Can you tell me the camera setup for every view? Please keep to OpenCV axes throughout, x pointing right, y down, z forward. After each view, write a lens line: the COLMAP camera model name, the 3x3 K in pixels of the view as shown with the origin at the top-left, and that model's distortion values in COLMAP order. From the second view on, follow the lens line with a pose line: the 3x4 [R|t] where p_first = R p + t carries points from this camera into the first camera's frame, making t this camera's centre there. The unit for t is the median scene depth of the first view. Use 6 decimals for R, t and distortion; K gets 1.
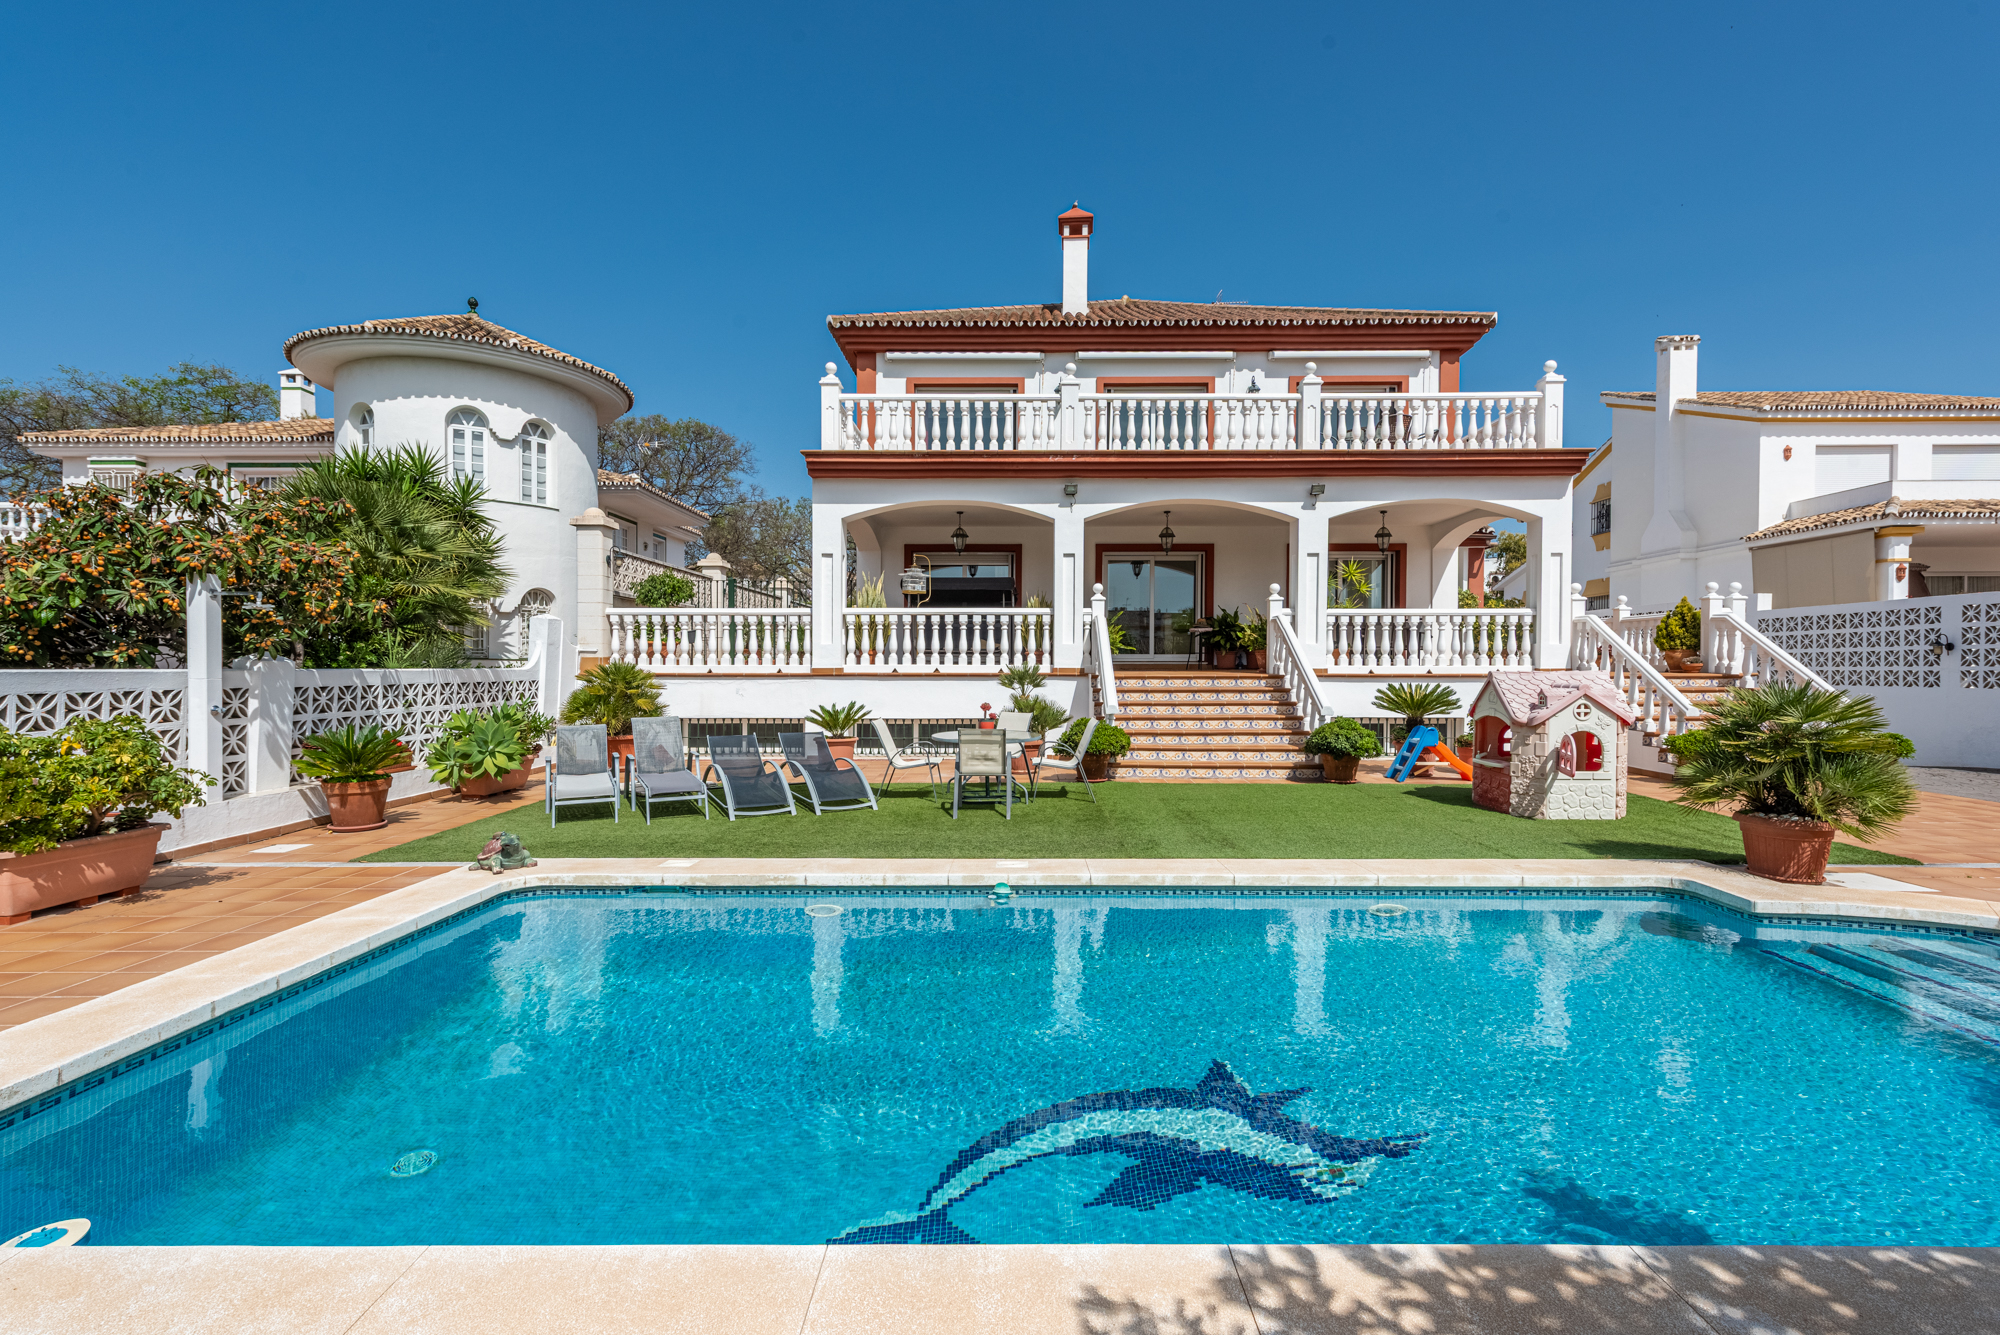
lens RADIAL K [[870.1, 0, 1003.4], [0, 870.1, 691.7], [0, 0, 1]] dist [0.012949, -0.000001]
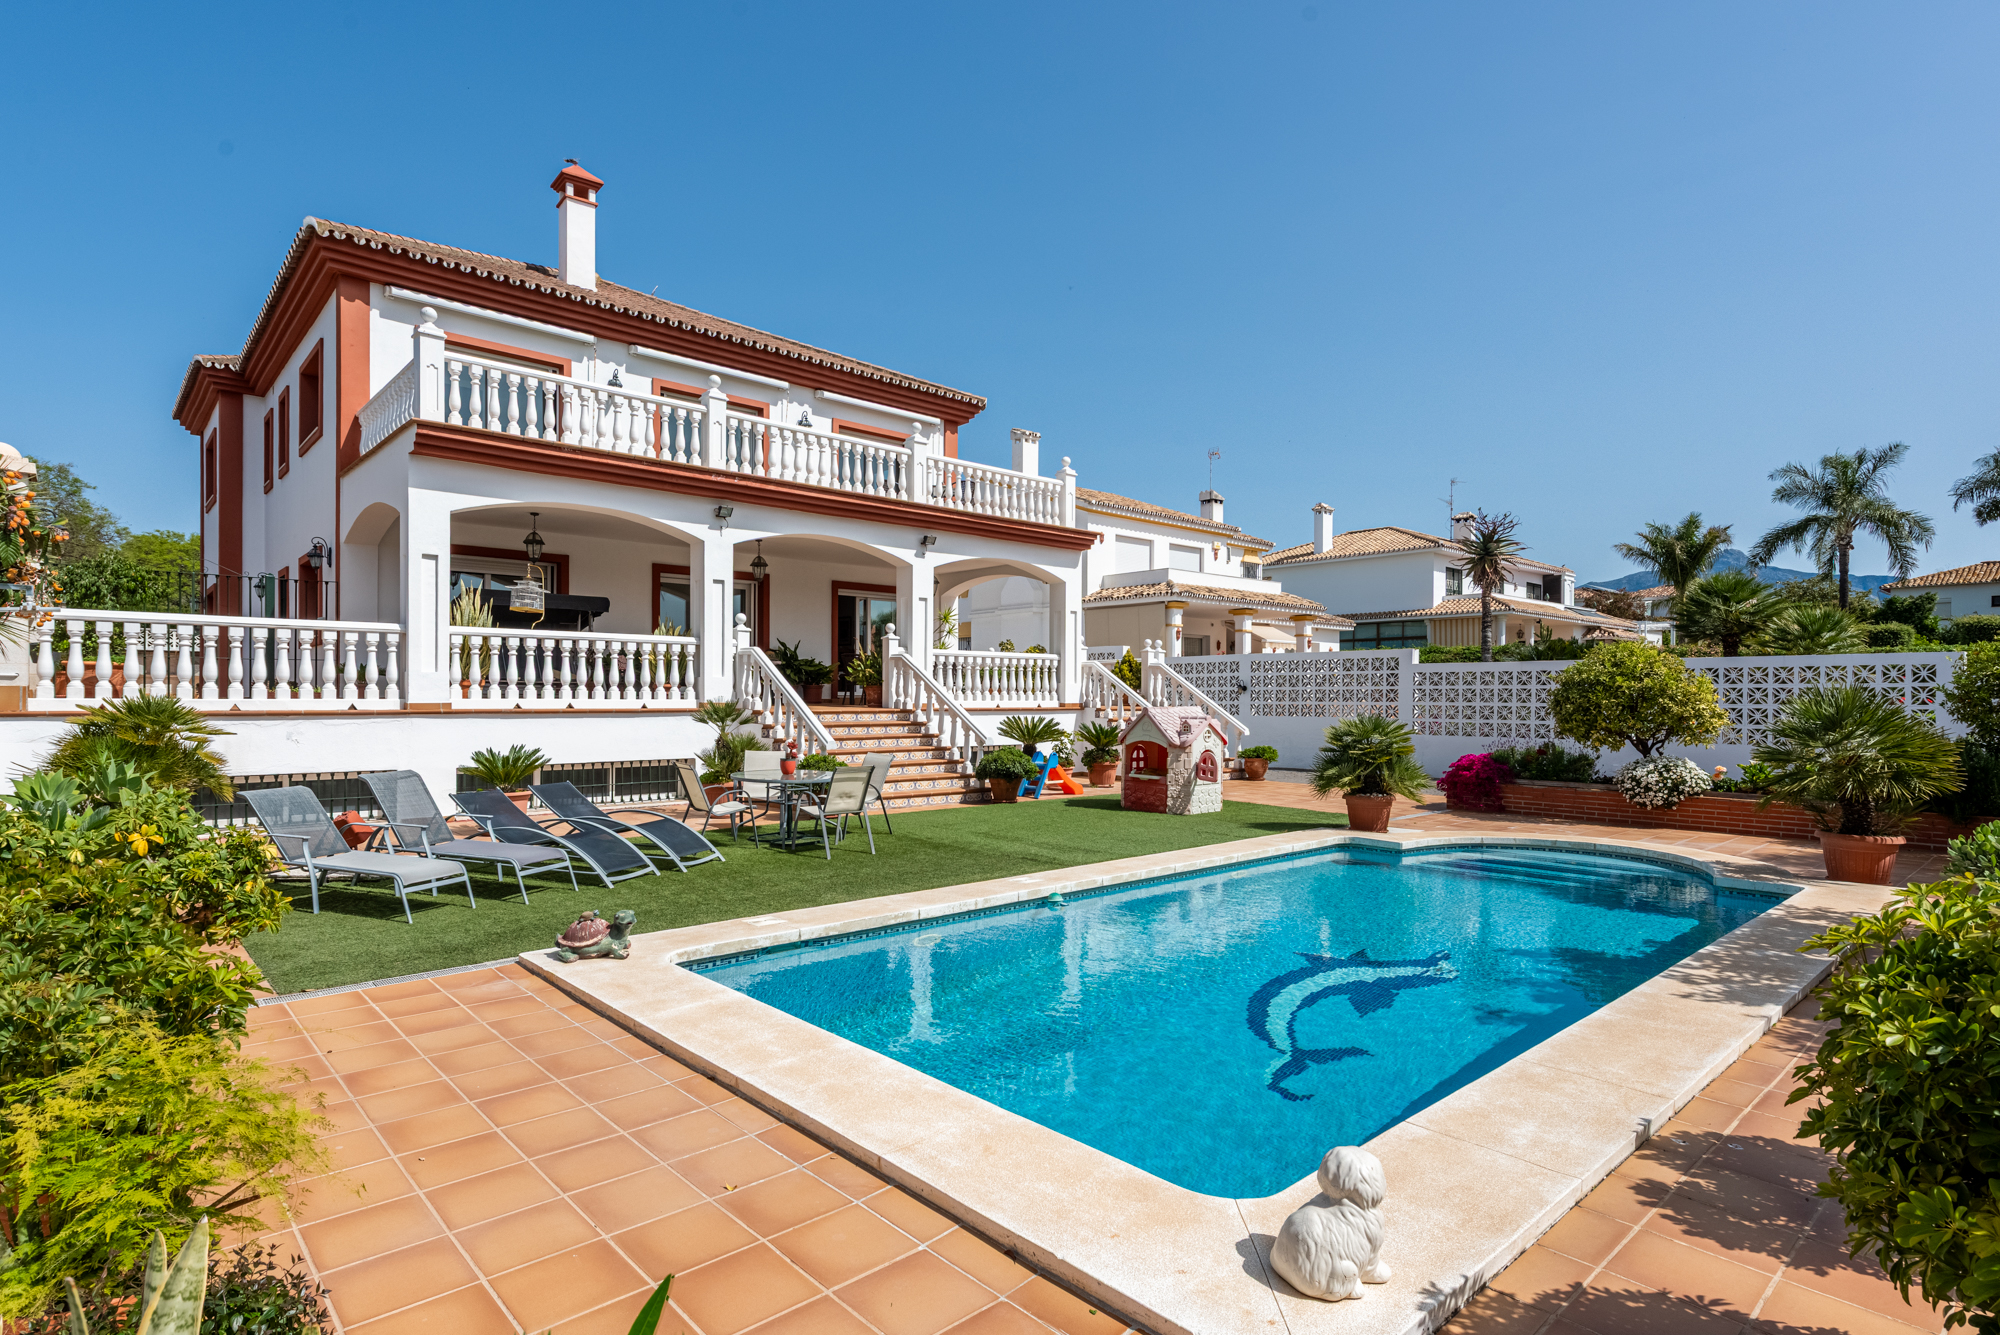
lens RADIAL K [[1024.2, 0, 1001.1], [0, 1024.2, 694.6], [0, 0, 1]] dist [-0.000007, -0.000028]
pose [[0.733230, 0.004494, 0.679966, -0.379250], [0.019746, 0.999416, -0.027899, -0.000013], [-0.679694, 0.033883, 0.732713, 0.000653]]
